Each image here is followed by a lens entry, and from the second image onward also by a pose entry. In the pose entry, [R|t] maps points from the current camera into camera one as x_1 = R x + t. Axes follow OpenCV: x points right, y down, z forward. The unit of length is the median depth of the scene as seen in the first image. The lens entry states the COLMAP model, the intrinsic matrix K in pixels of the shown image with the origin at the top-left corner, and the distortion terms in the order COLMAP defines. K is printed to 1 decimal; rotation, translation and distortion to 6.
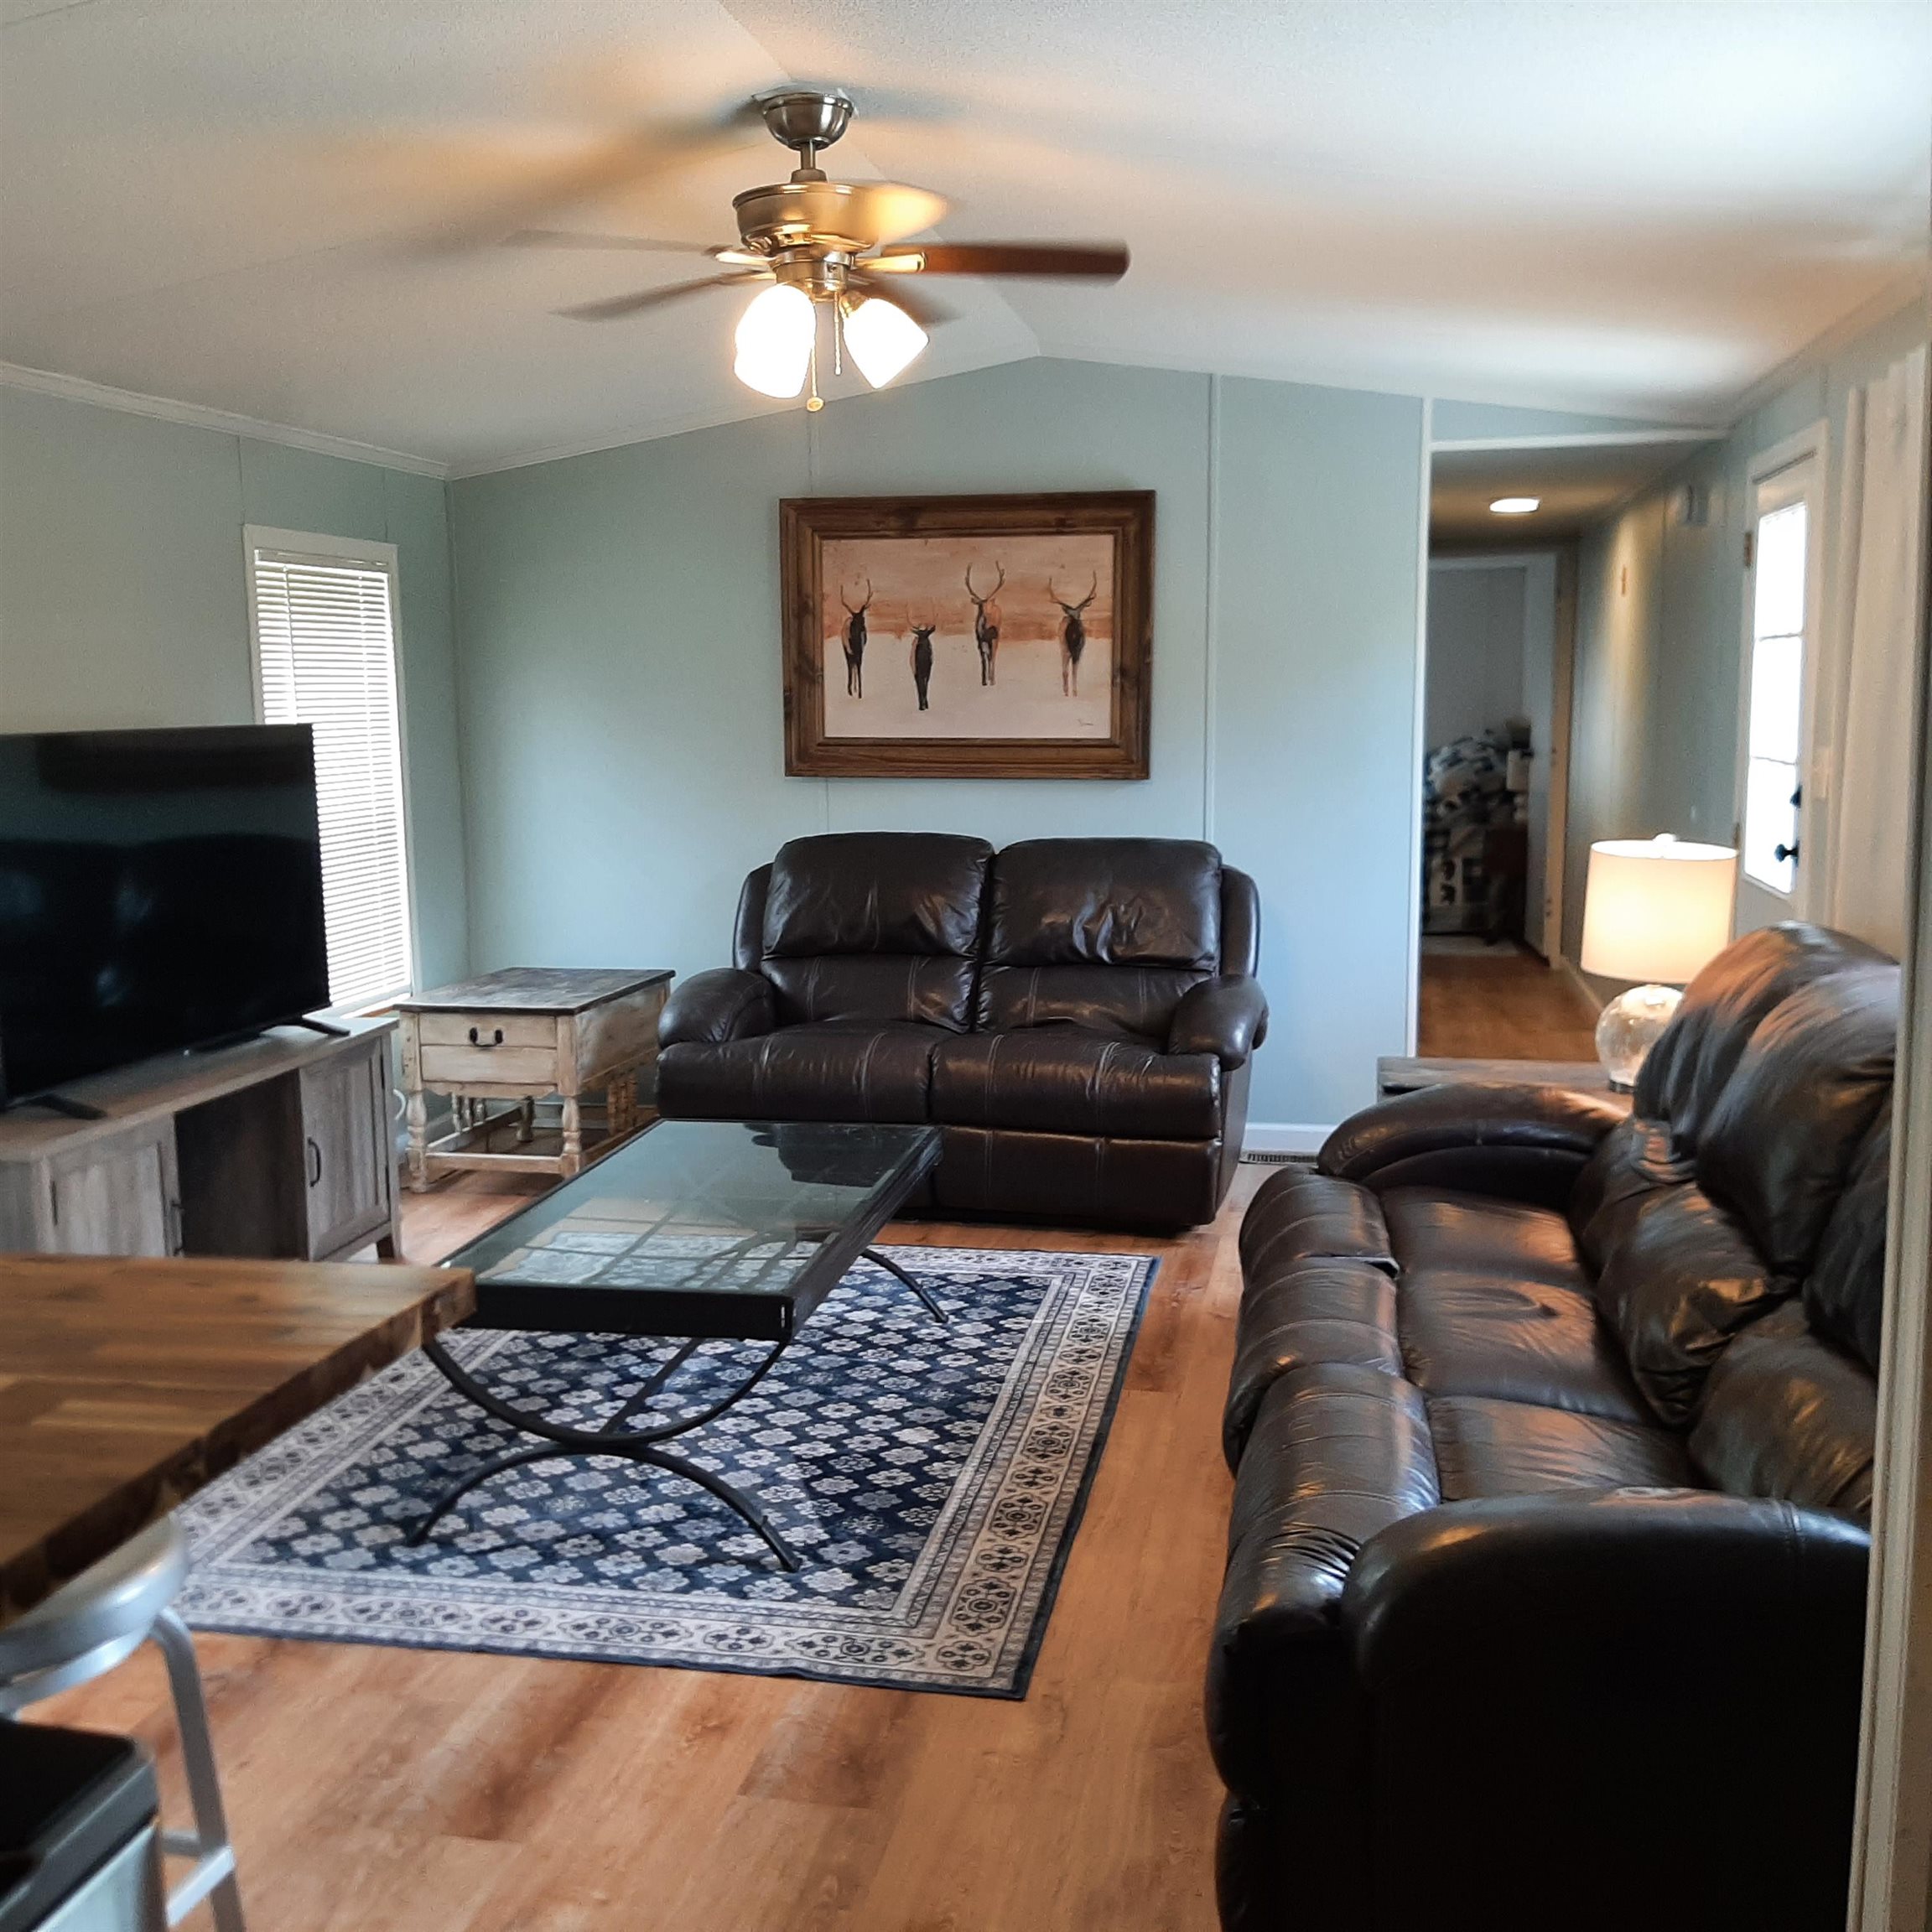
lens RADIAL K [[1985.4, 0, 915.9], [0, 1985.4, 979.2], [0, 0, 1]] dist [0.089624, -0.202187]
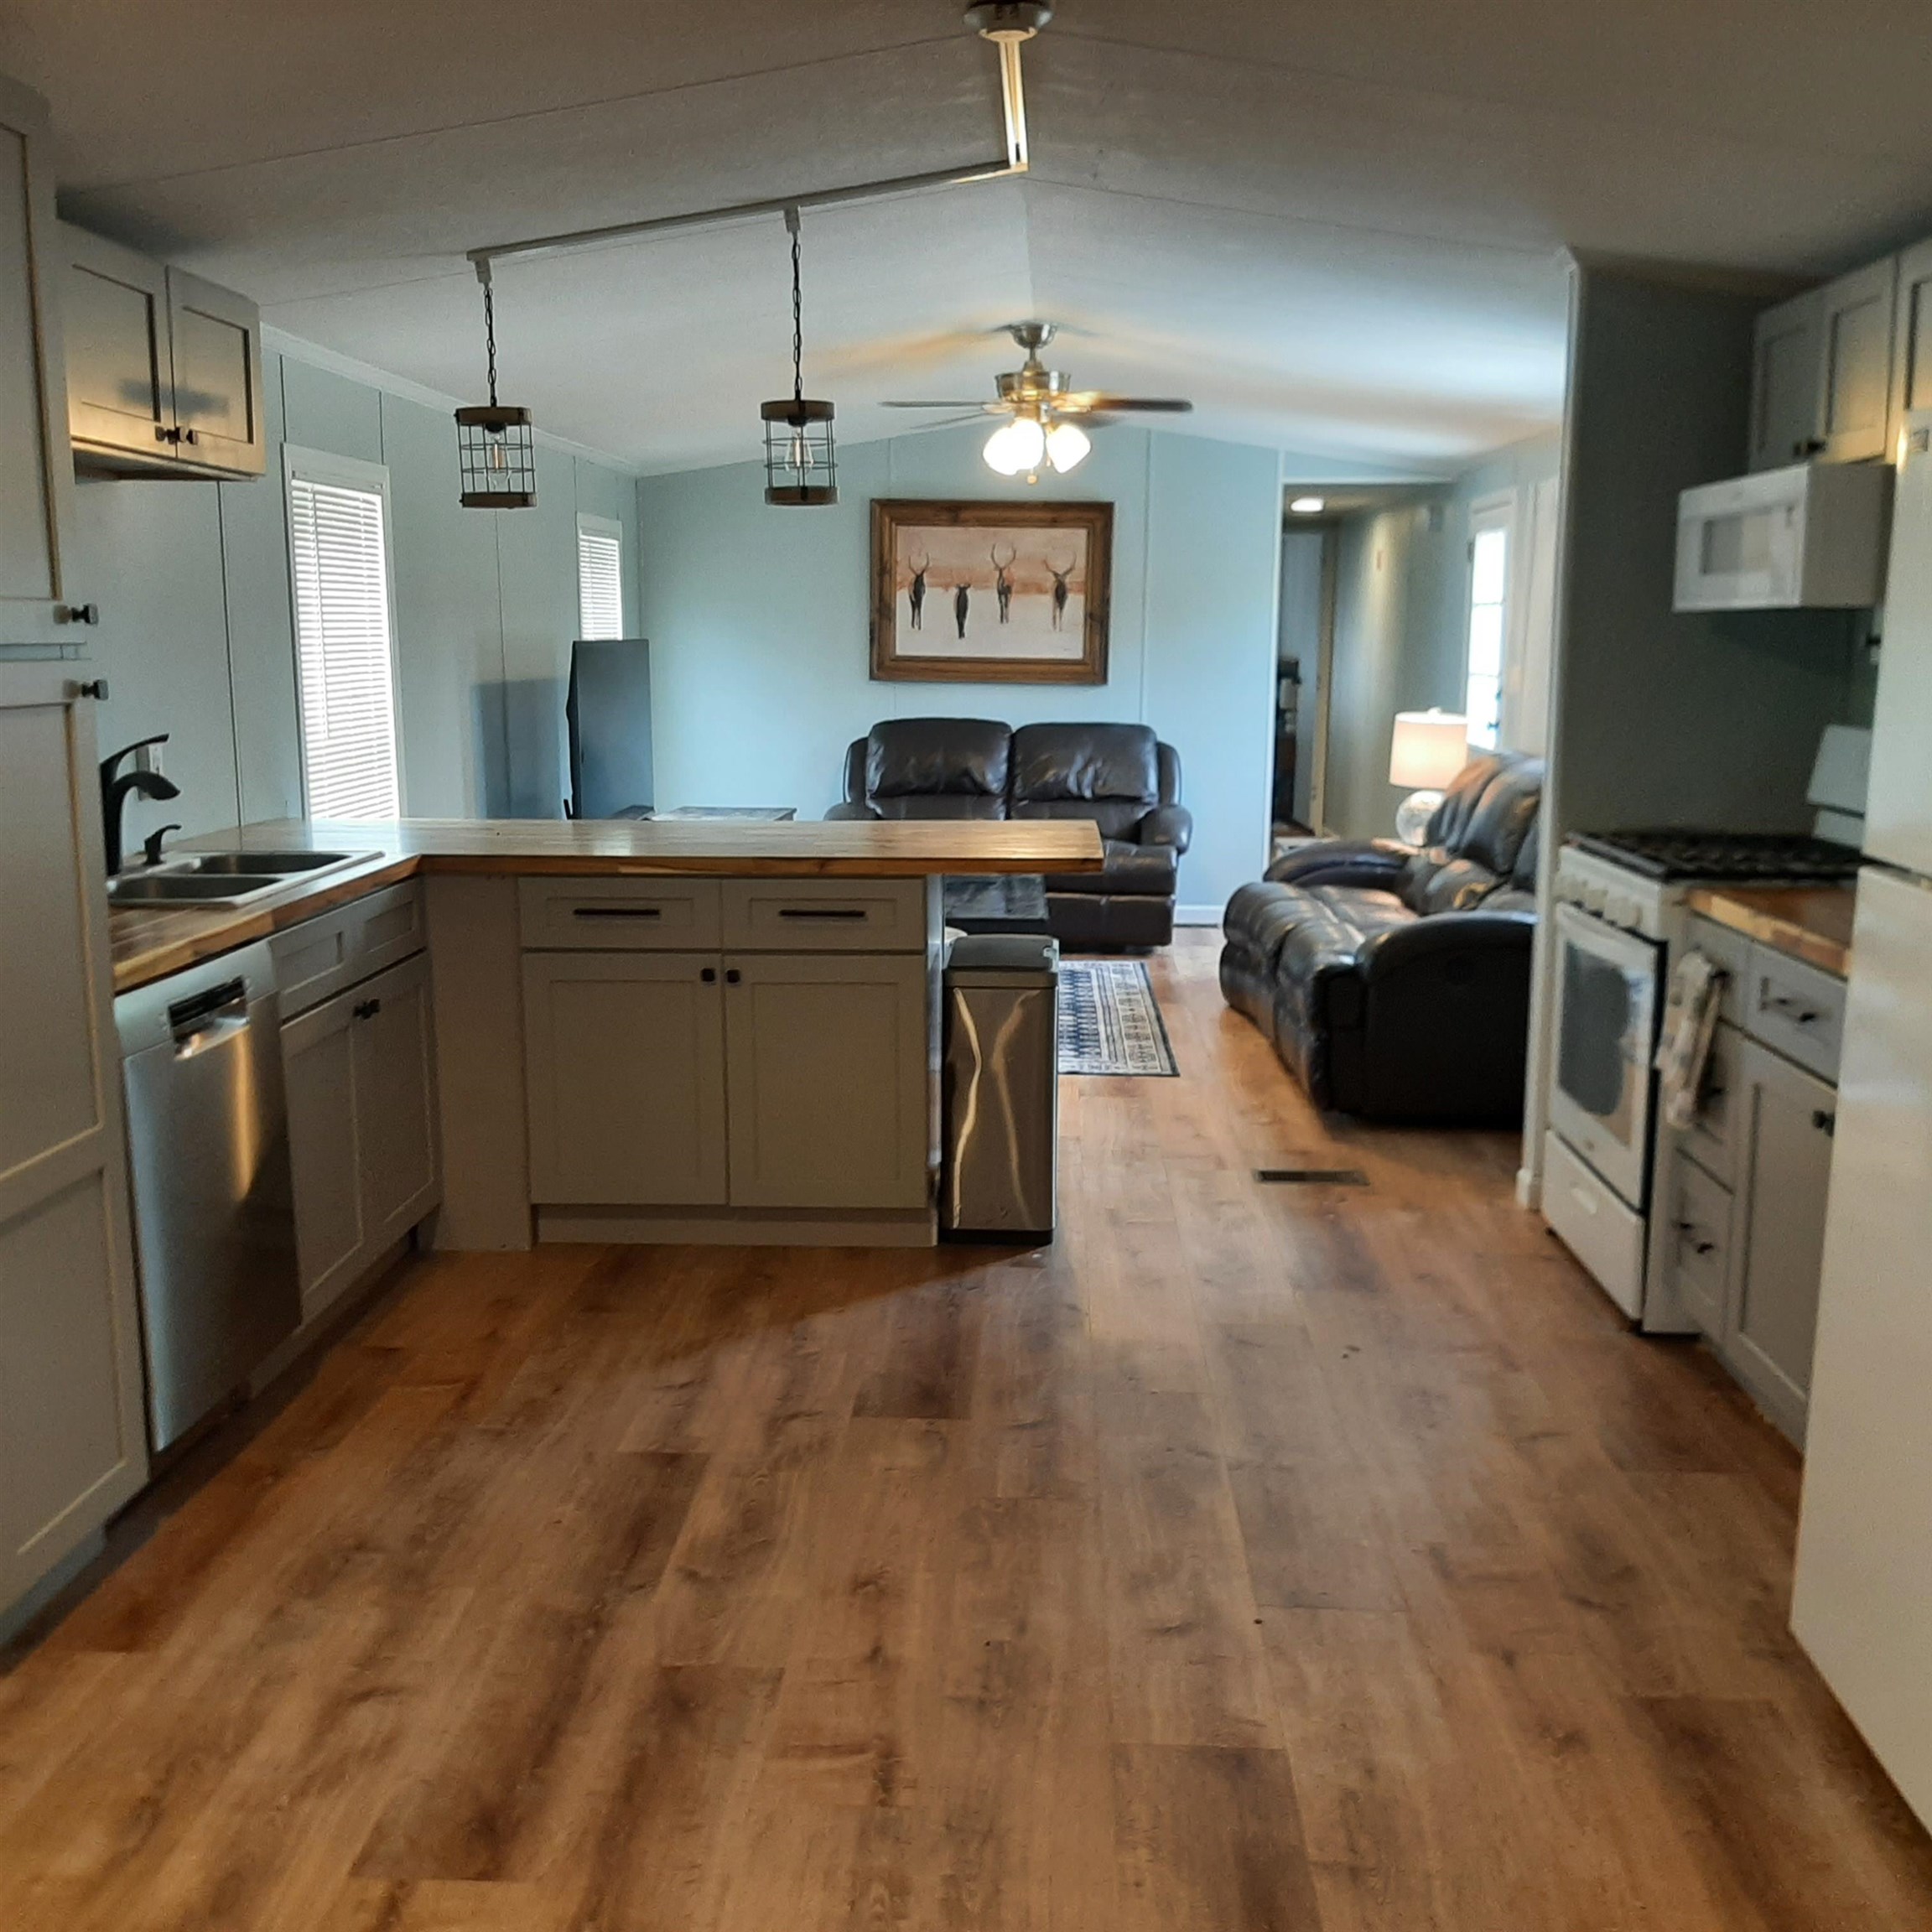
lens RADIAL K [[2012.2, 0, 939.3], [0, 2012.2, 971.5], [0, 0, 1]] dist [0.132569, -0.307199]
pose [[0.987440, -0.007614, 0.157809, -0.276401], [0.003630, 0.999668, 0.025518, 0.087642], [-0.157951, -0.024625, 0.987140, -0.580775]]
